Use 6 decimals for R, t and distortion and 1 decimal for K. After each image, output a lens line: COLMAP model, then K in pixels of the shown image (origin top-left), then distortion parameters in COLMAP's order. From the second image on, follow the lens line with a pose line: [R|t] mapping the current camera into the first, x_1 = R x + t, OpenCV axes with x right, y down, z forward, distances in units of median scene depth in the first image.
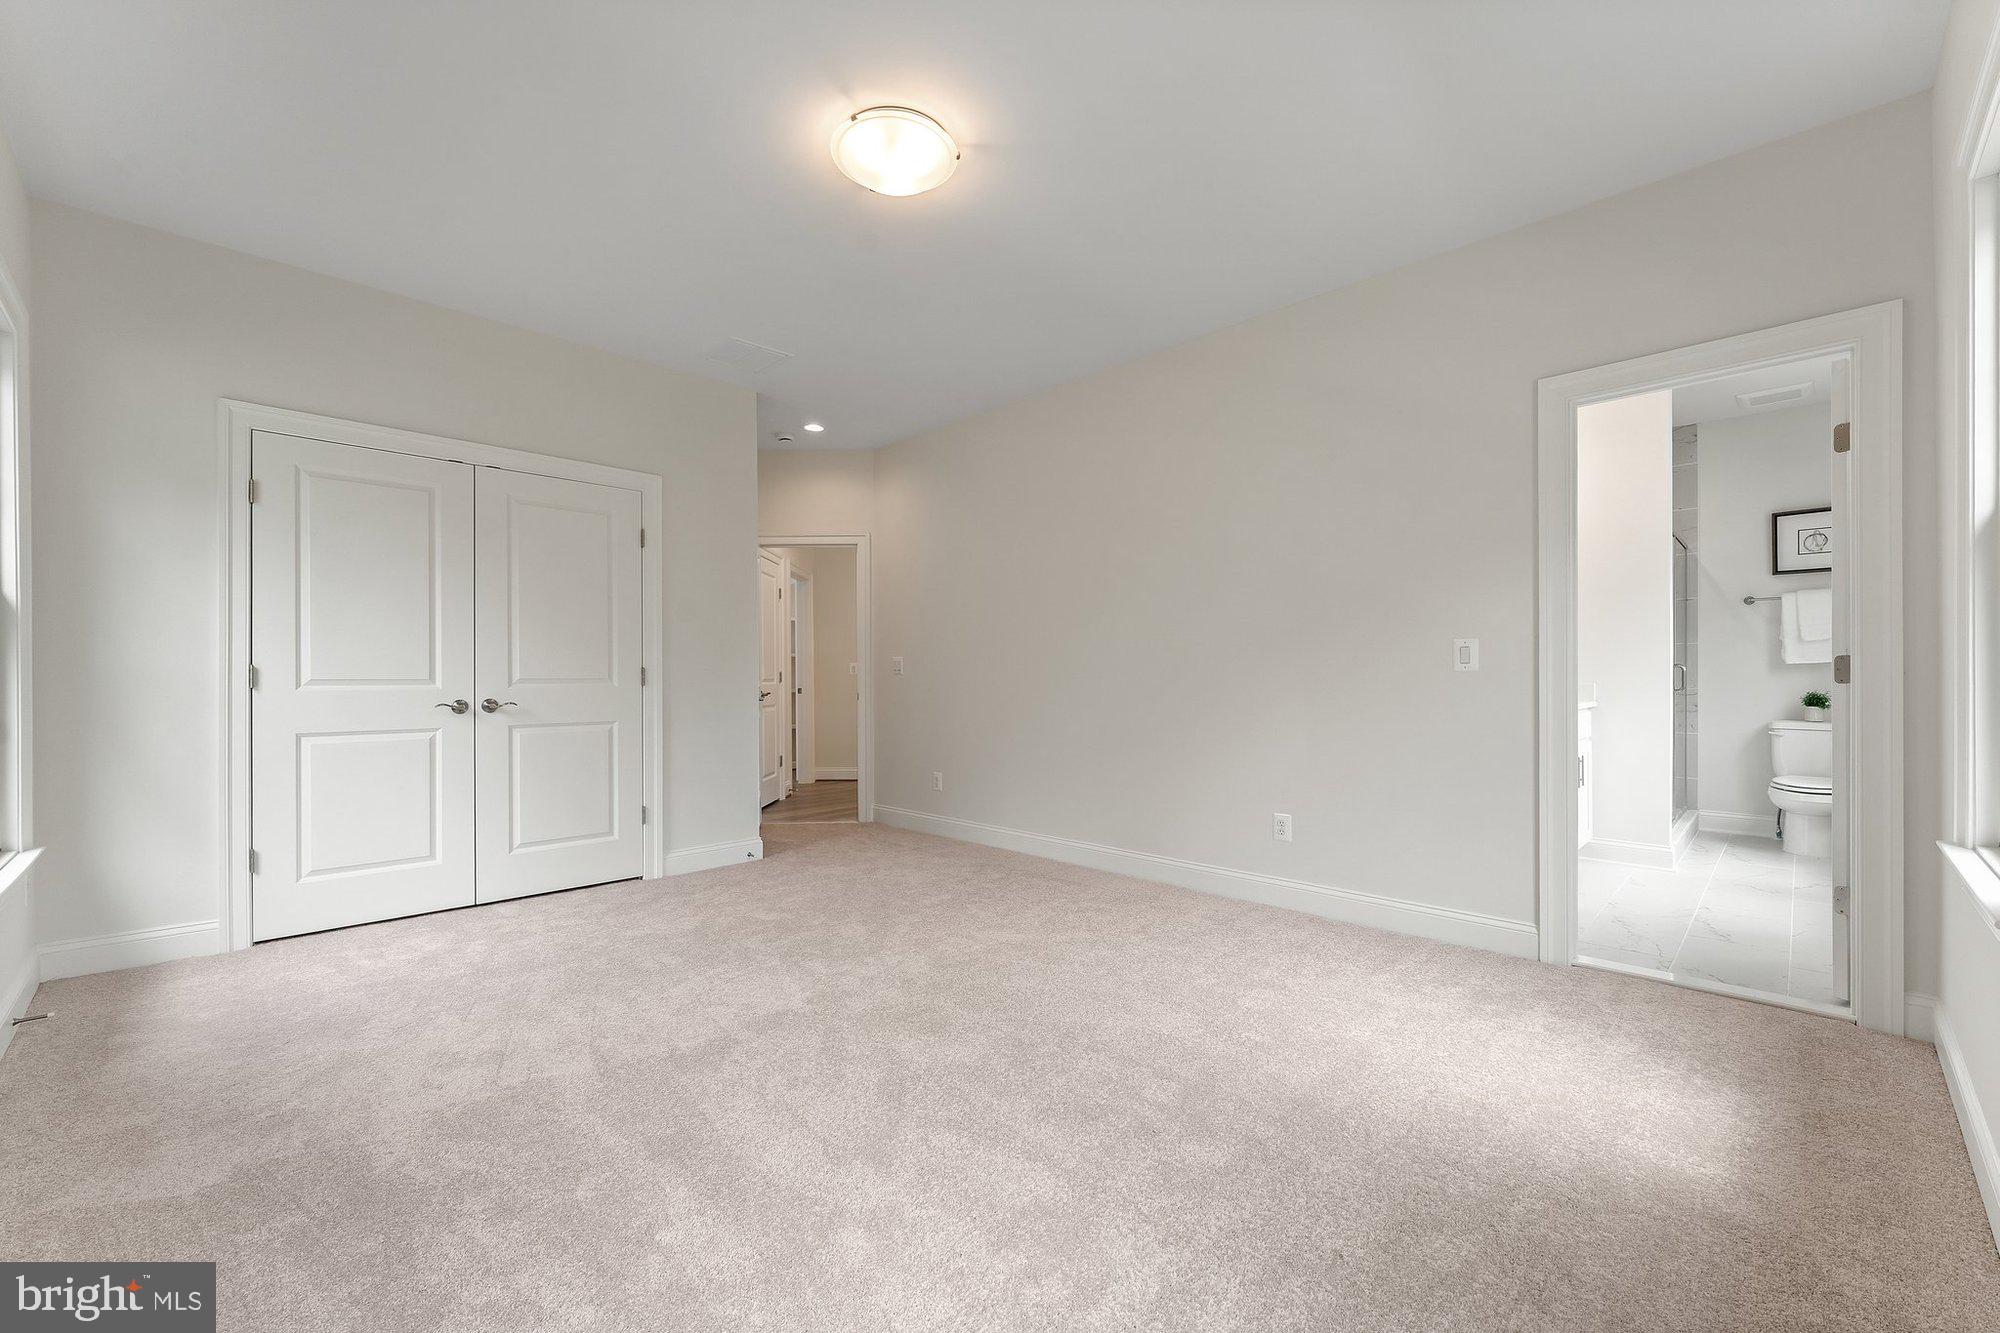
lens RADIAL K [[809.0, 0, 1003.3], [0, 809.0, 683.0], [0, 0, 1]] dist [0.002041, 0.000895]
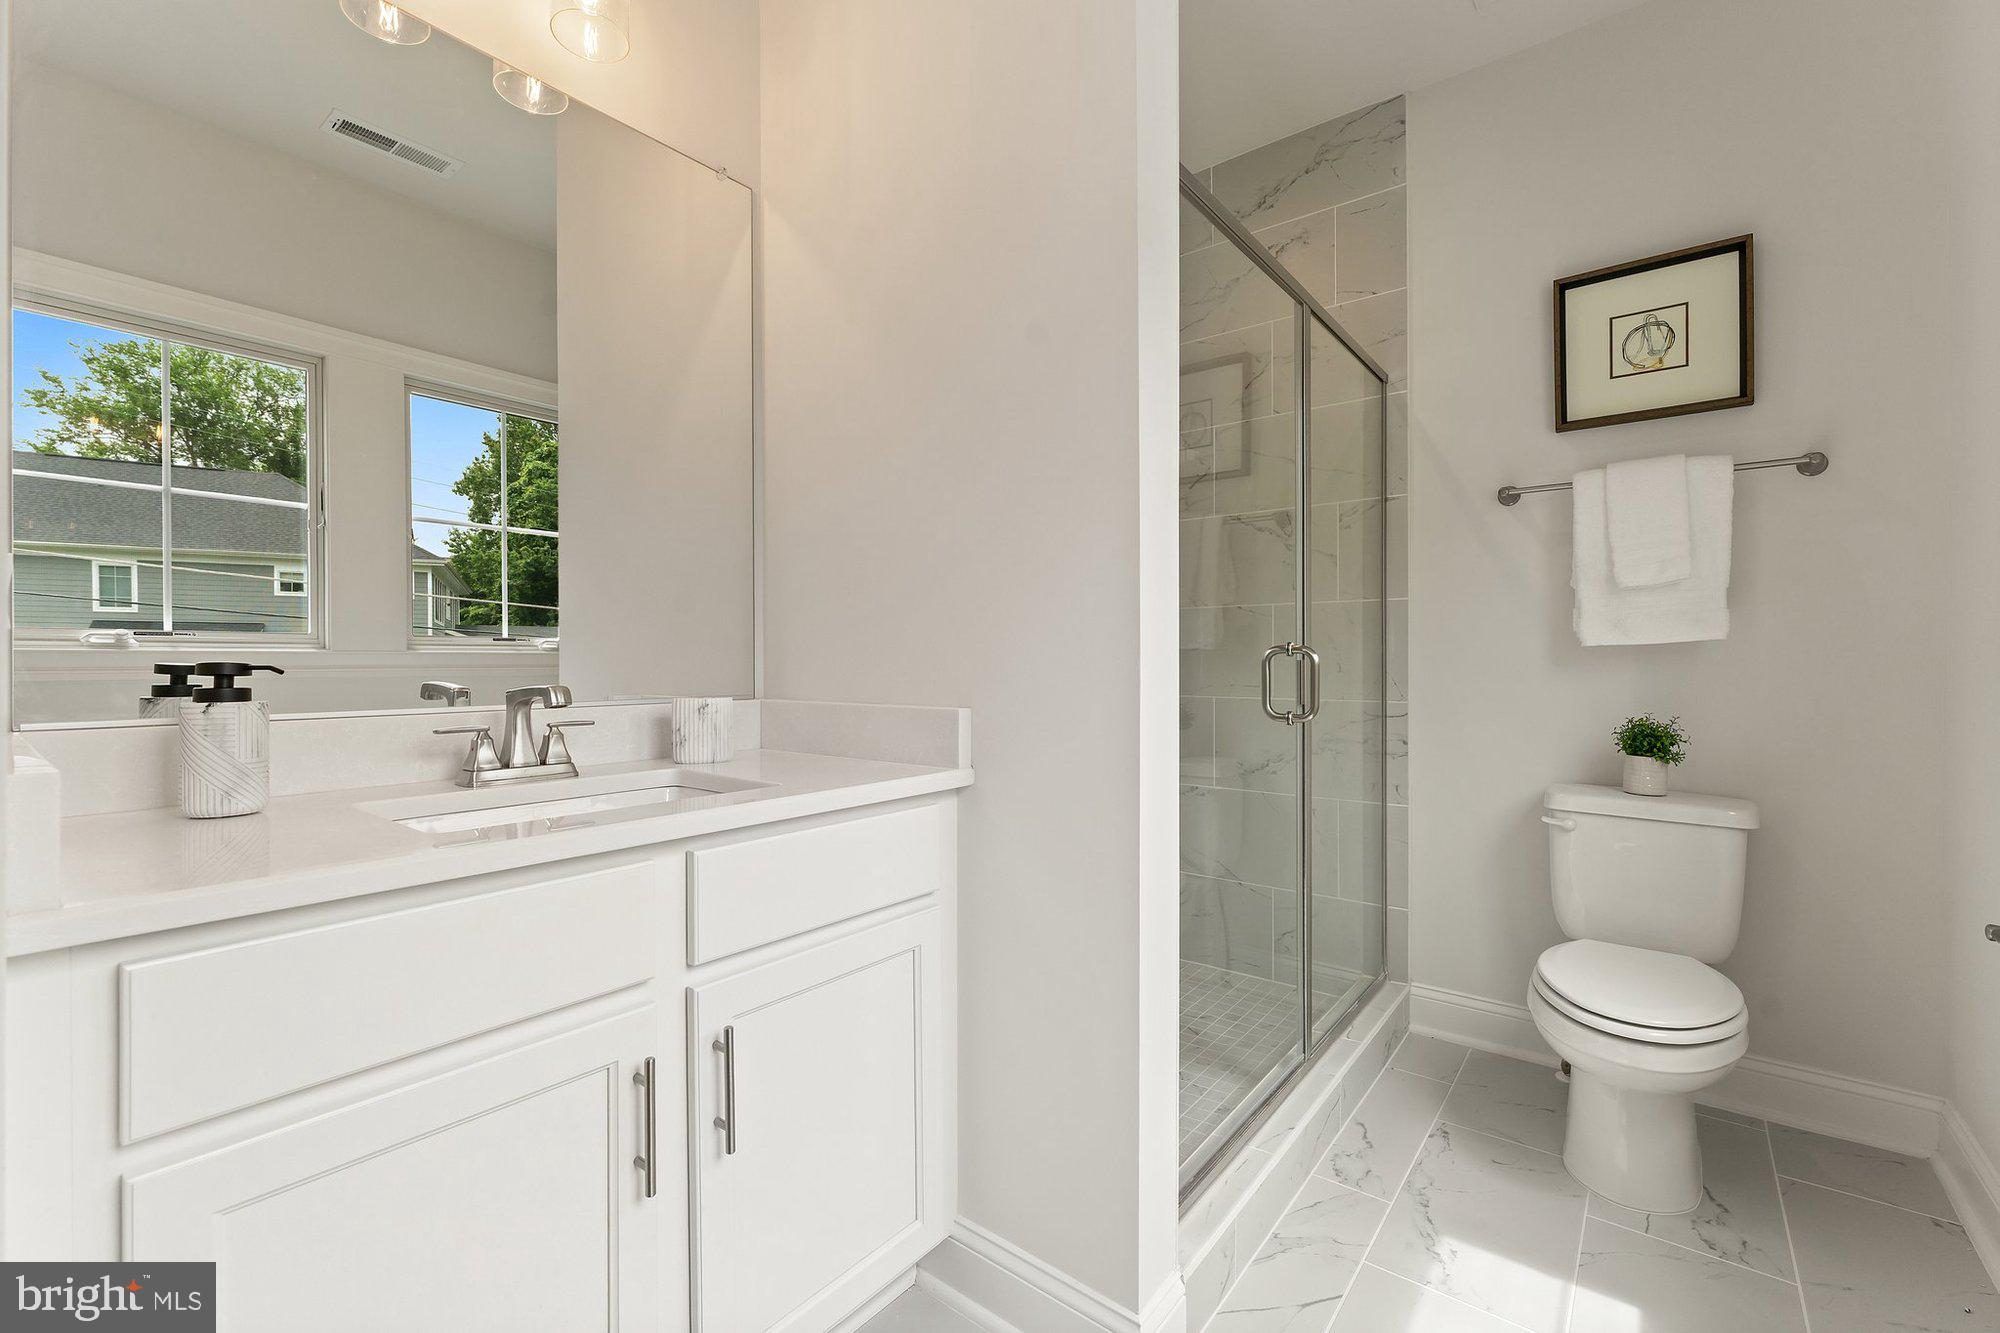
lens RADIAL K [[846.4, 0, 996.2], [0, 846.4, 665.1], [0, 0, 1]] dist [0.001825, 0.000420]
pose [[0.992258, 0.004120, 0.124123, 0.624790], [-0.003525, 0.999981, -0.005011, -0.011176], [-0.124141, 0.004535, 0.992254, 0.619866]]
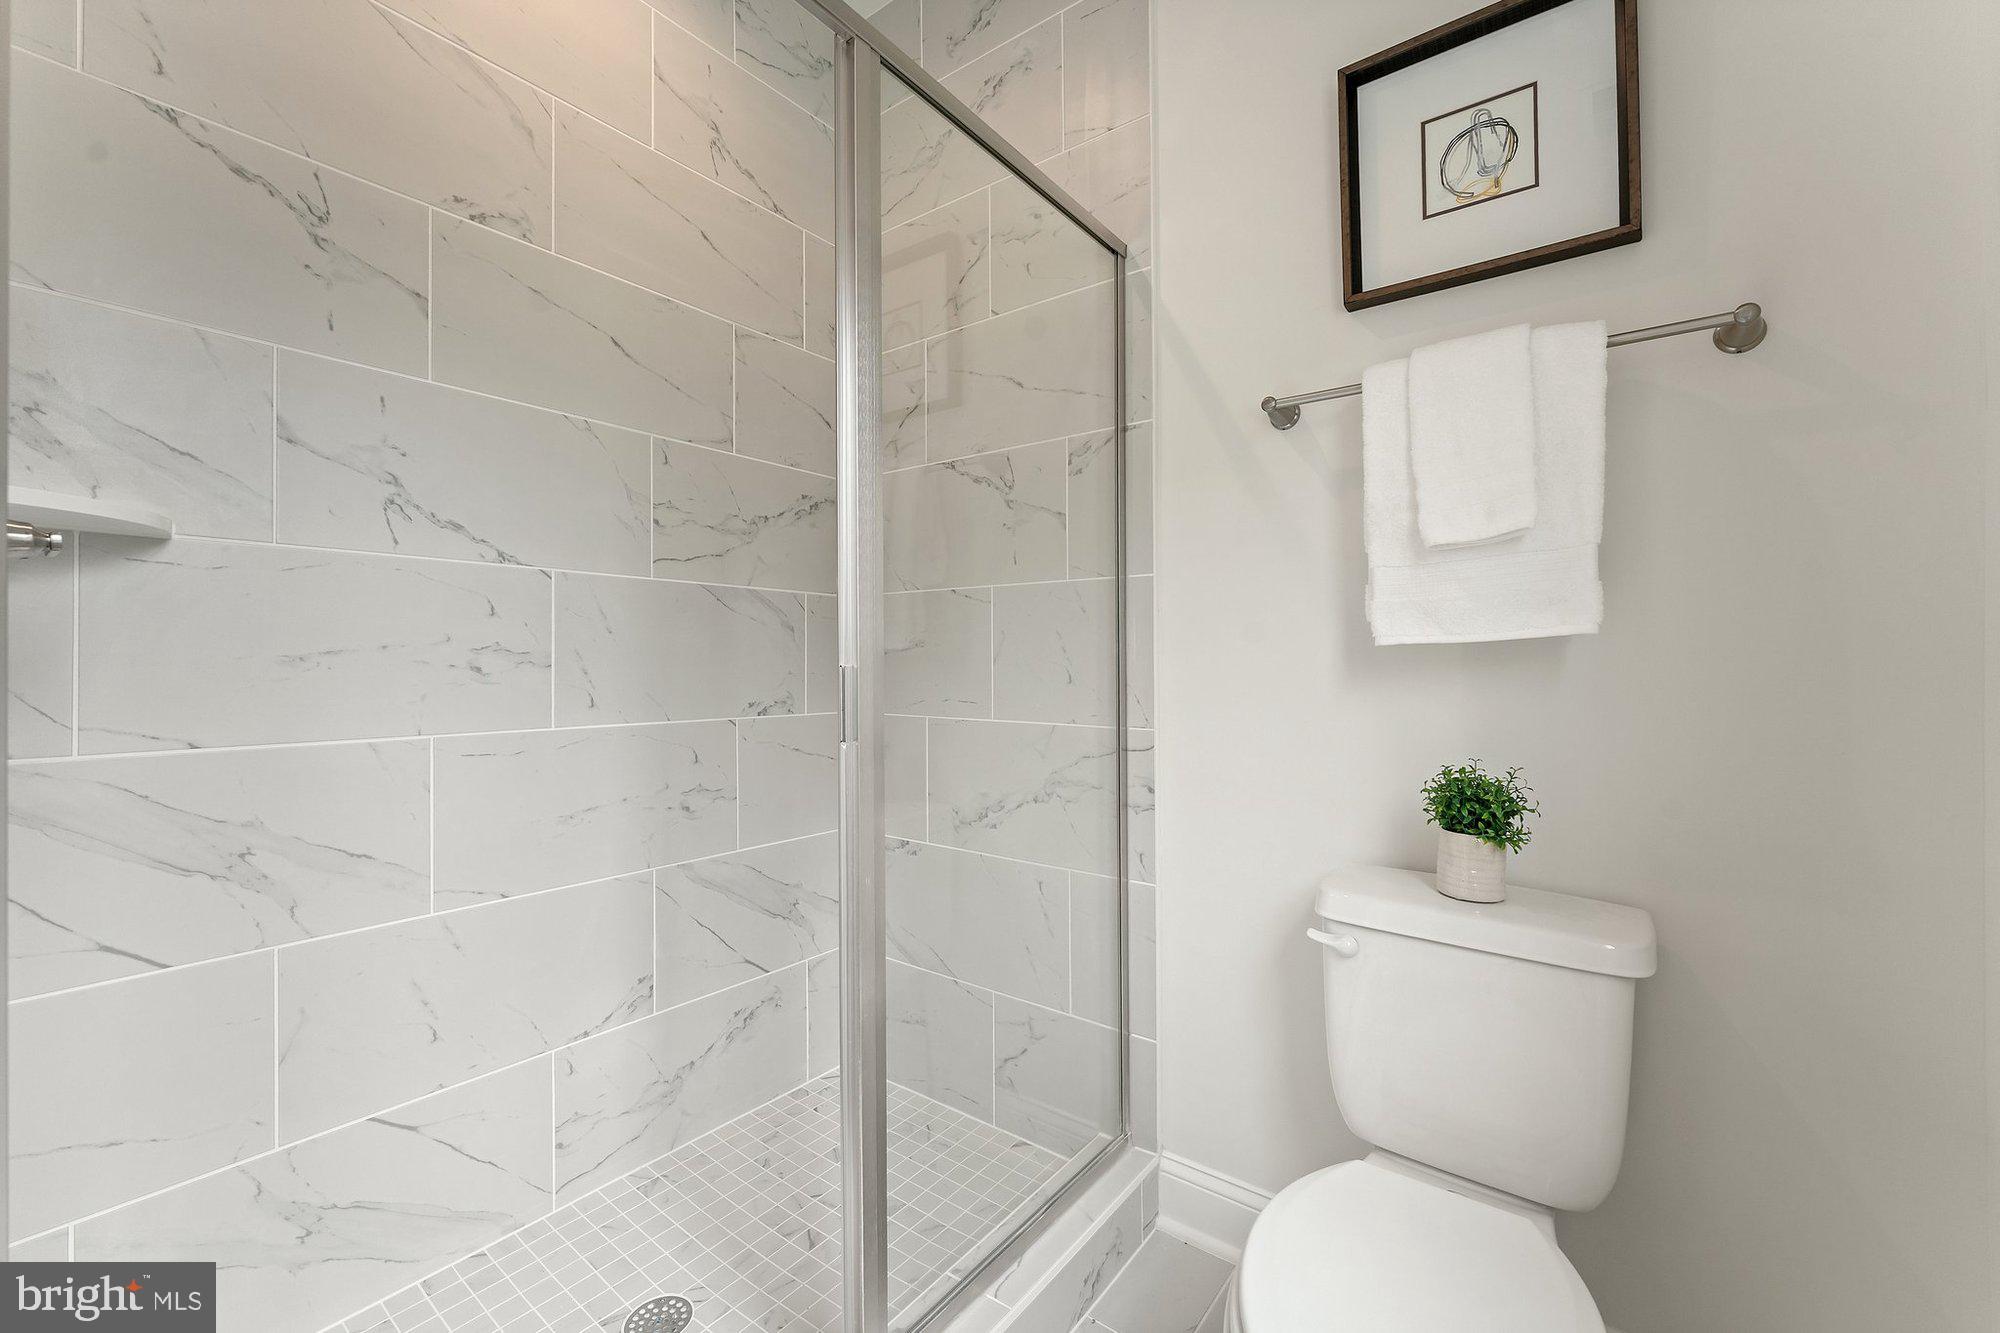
lens RADIAL K [[809.0, 0, 998.5], [0, 809.0, 650.2], [0, 0, 1]] dist [0.002041, 0.000895]
pose [[0.989127, 0.006388, 0.146927, 0.815070], [-0.003265, 0.999764, -0.021482, -0.016623], [-0.147030, 0.020769, 0.988914, 0.774124]]
